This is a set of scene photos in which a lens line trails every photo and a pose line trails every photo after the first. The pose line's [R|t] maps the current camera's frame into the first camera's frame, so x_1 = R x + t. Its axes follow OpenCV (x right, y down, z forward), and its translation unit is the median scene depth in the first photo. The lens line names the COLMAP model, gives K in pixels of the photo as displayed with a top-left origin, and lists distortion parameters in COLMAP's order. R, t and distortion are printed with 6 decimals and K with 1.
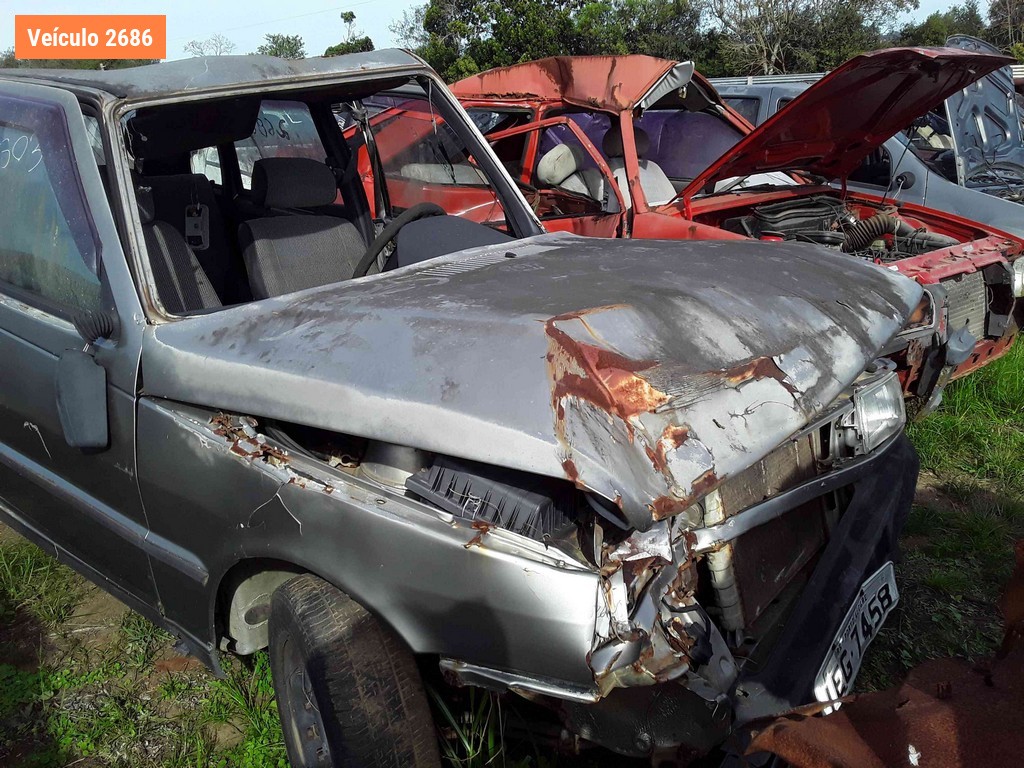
lens RADIAL K [[914.3, 0, 512.0], [0, 914.3, 384.0], [0, 0, 1]] dist [0.092857, -0.180942]
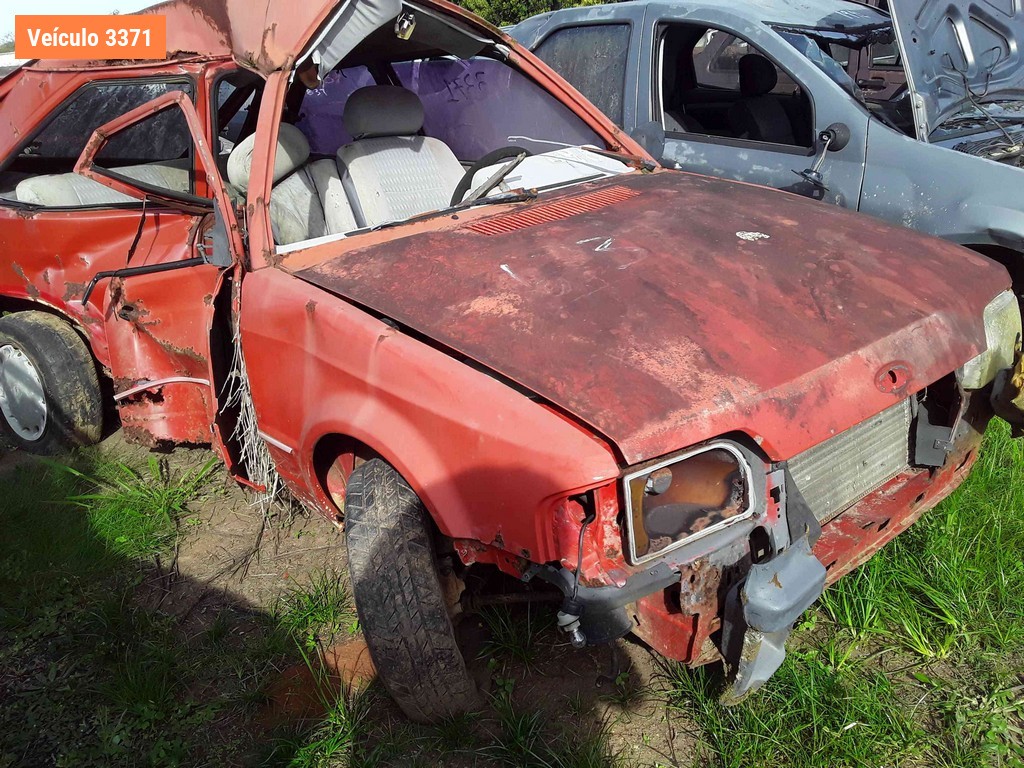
lens RADIAL K [[914.3, 0, 512.0], [0, 914.3, 384.0], [0, 0, 1]] dist [0.092857, -0.180942]
pose [[0.995581, -0.061927, -0.070590, 0.292576], [0.066233, 0.995975, 0.060385, -0.127851], [0.066567, -0.064793, 0.995676, 0.421582]]
